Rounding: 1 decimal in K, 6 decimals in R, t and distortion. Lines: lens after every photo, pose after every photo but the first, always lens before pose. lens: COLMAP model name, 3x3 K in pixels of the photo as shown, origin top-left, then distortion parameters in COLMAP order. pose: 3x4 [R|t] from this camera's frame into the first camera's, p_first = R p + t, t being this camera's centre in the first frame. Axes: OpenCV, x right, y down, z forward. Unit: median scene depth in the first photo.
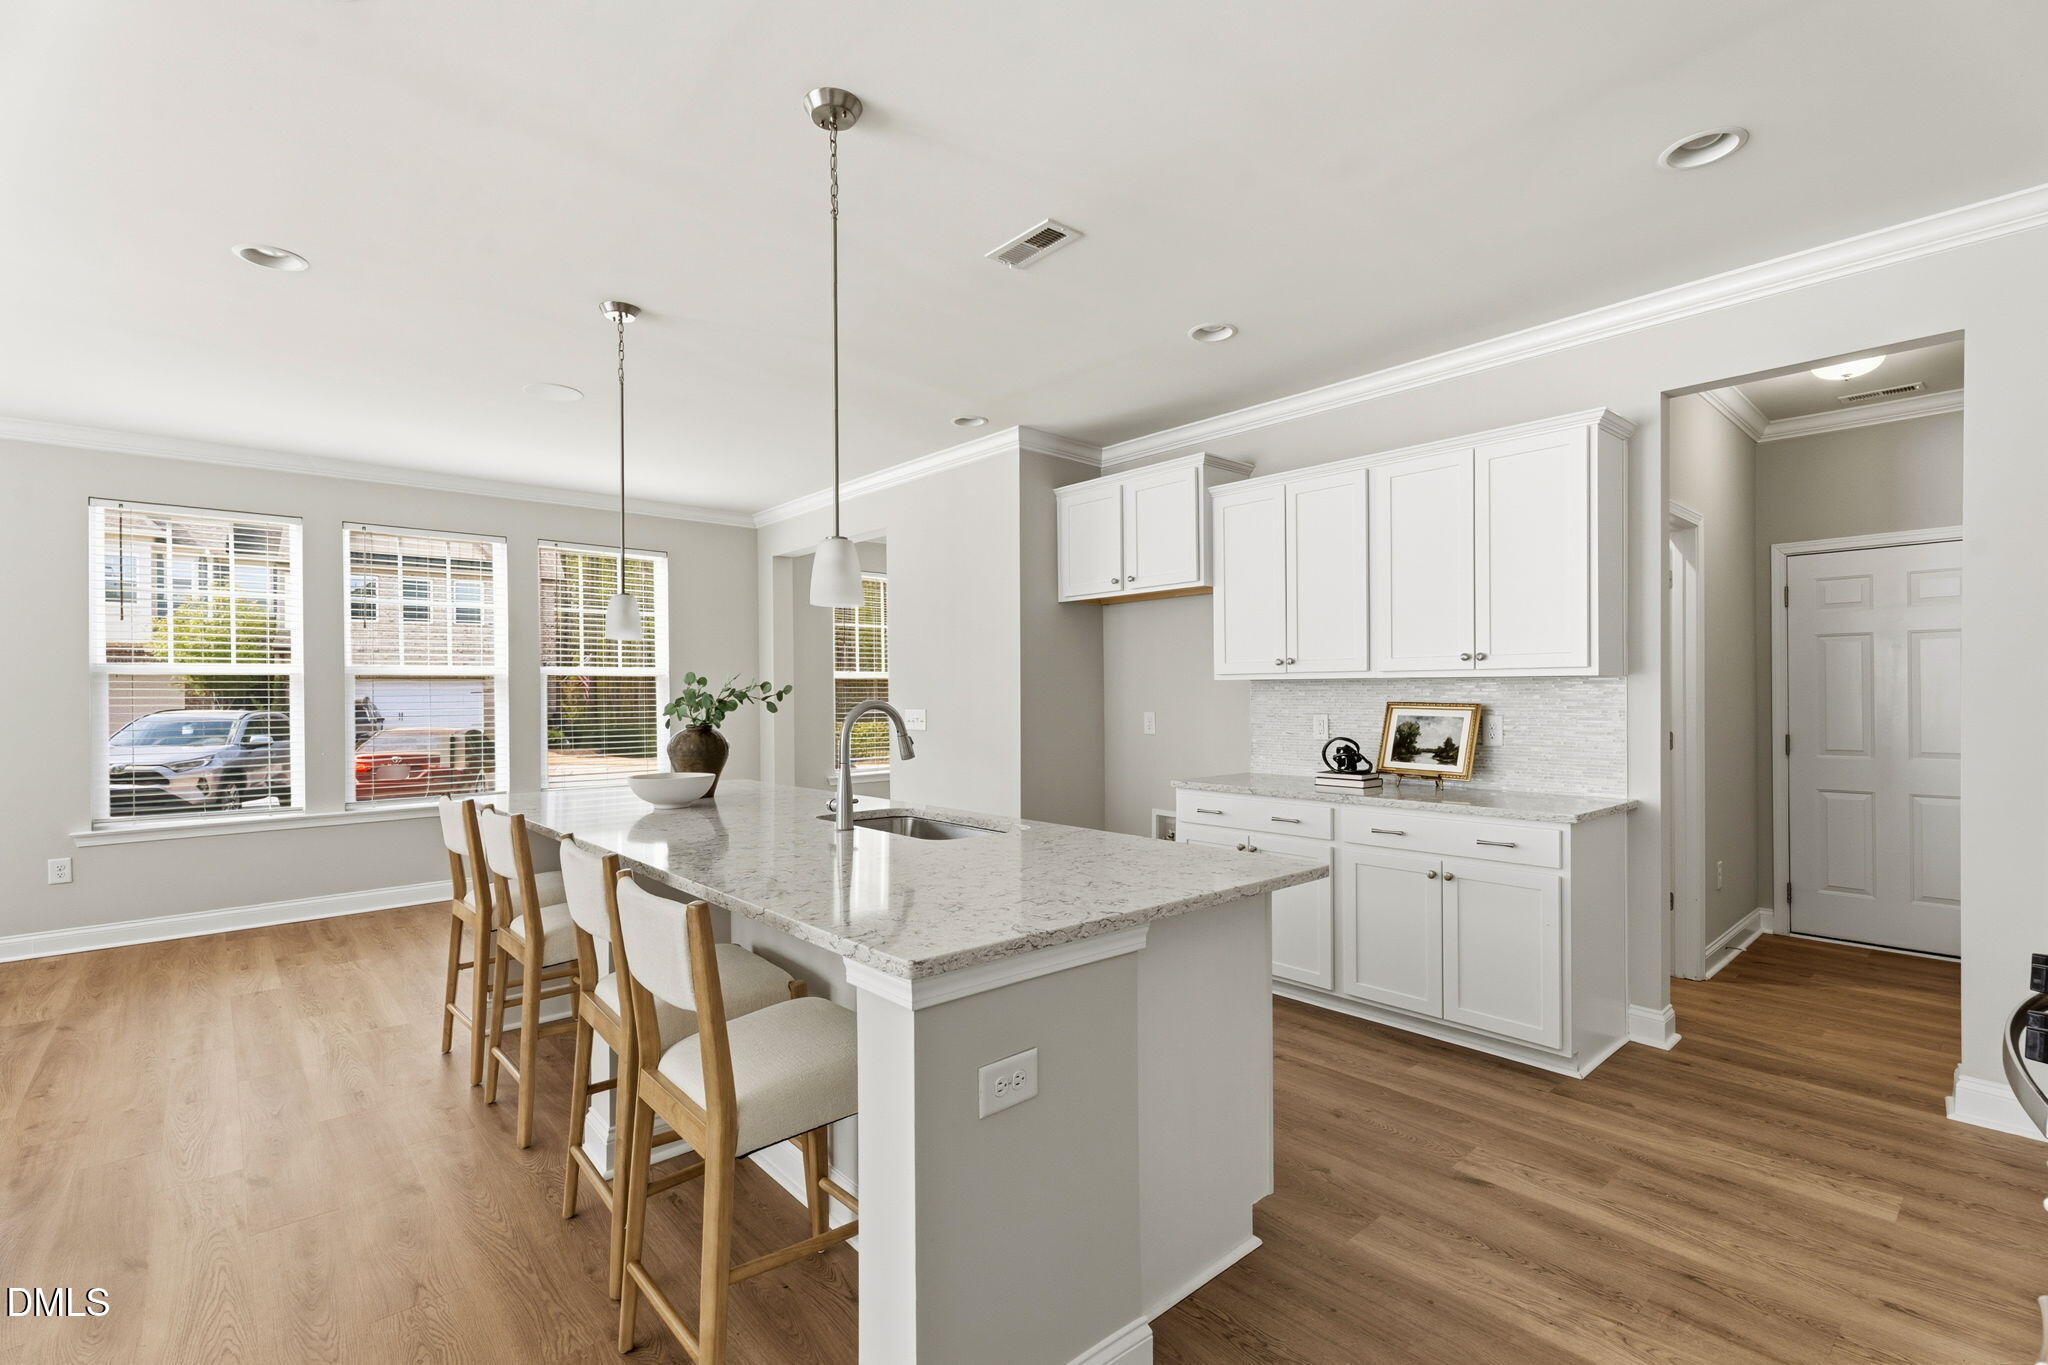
lens RADIAL K [[919.6, 0, 1028.7], [0, 919.6, 687.3], [0, 0, 1]] dist [0.000187, 0.000414]
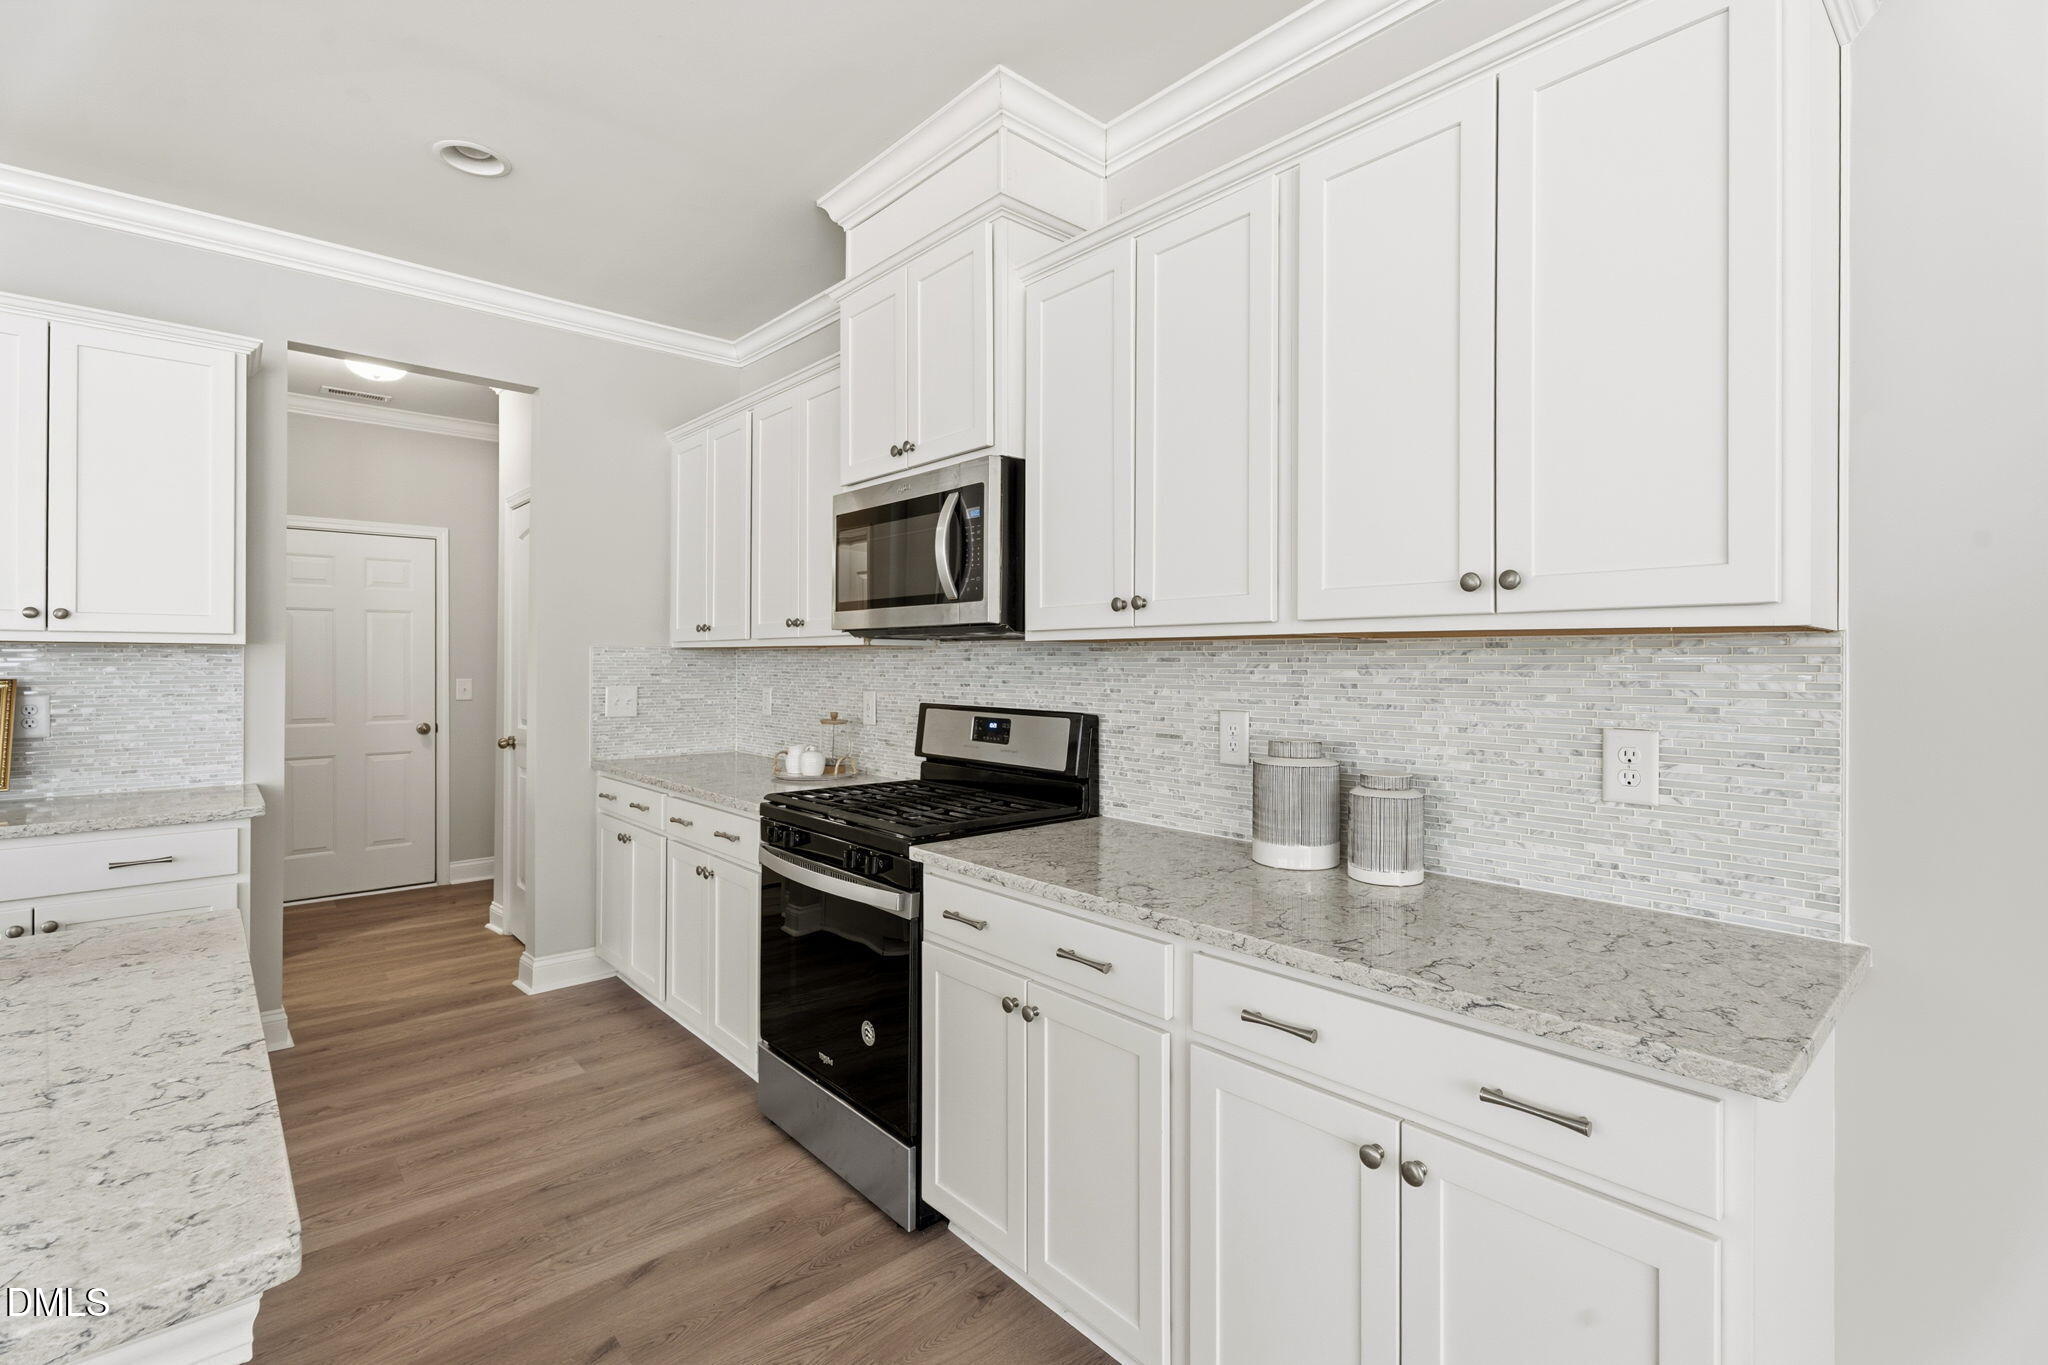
lens RADIAL K [[916.5, 0, 1030.5], [0, 916.5, 657.5], [0, 0, 1]] dist [0.000500, 0.000173]
pose [[-0.006247, 0.009725, 0.999933, -0.253645], [-0.008771, 0.999914, -0.009780, 0.001602], [-0.999942, -0.008831, -0.006162, 0.267676]]
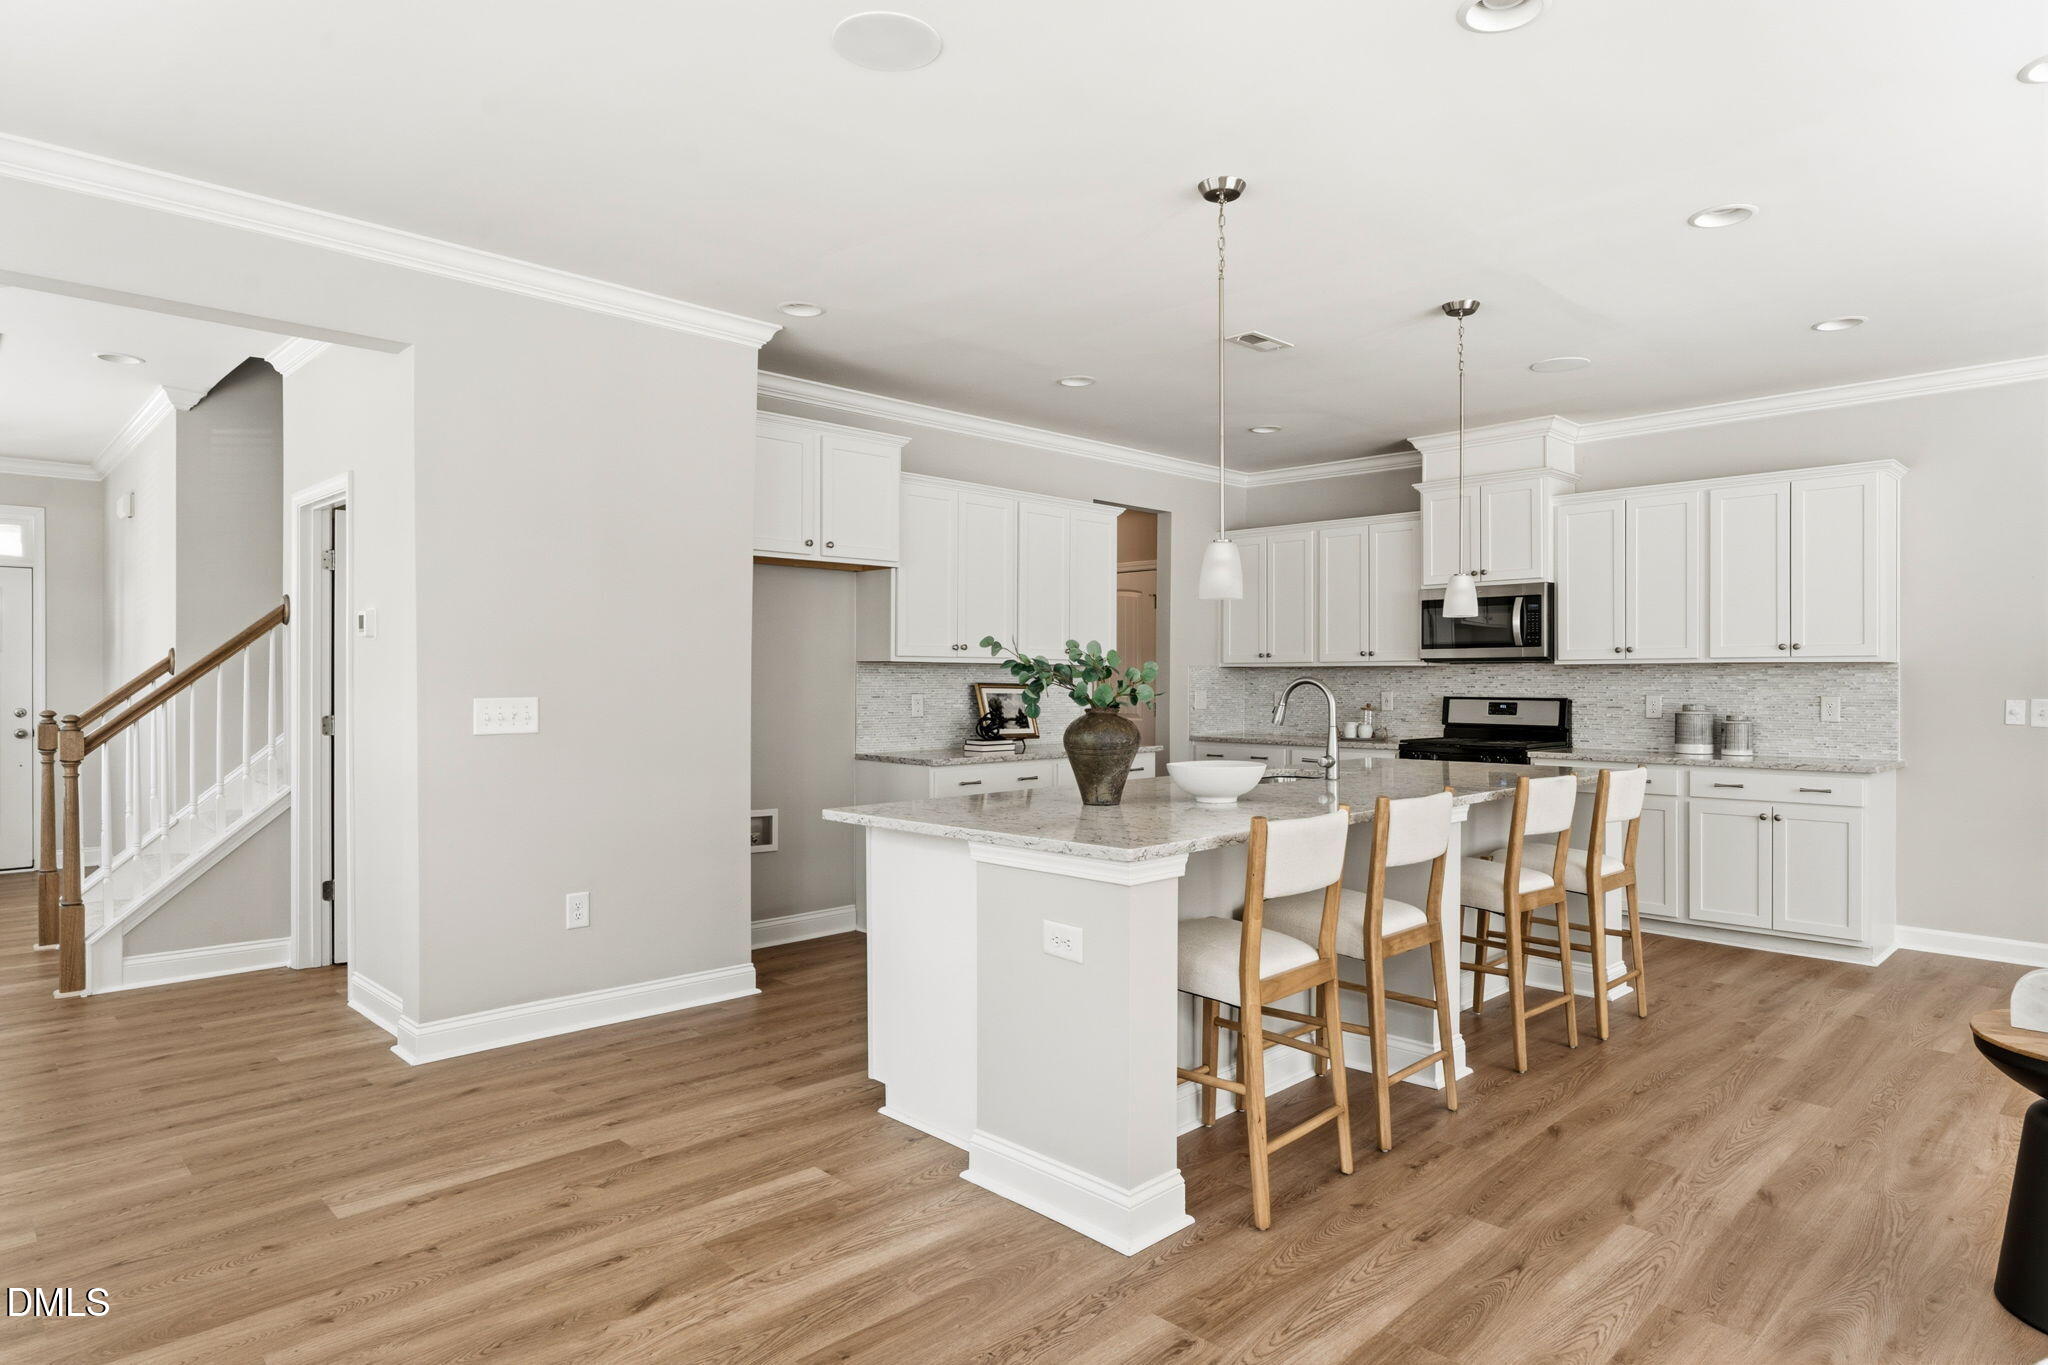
lens RADIAL K [[1154.4, 0, 1029.9], [0, 1154.4, 683.9], [0, 0, 1]] dist [-0.003475, -0.000004]
pose [[-0.044265, 0.002907, 0.999016, -1.491368], [-0.006940, 0.999971, -0.003217, 0.027727], [-0.998996, -0.007075, -0.044244, 1.259068]]
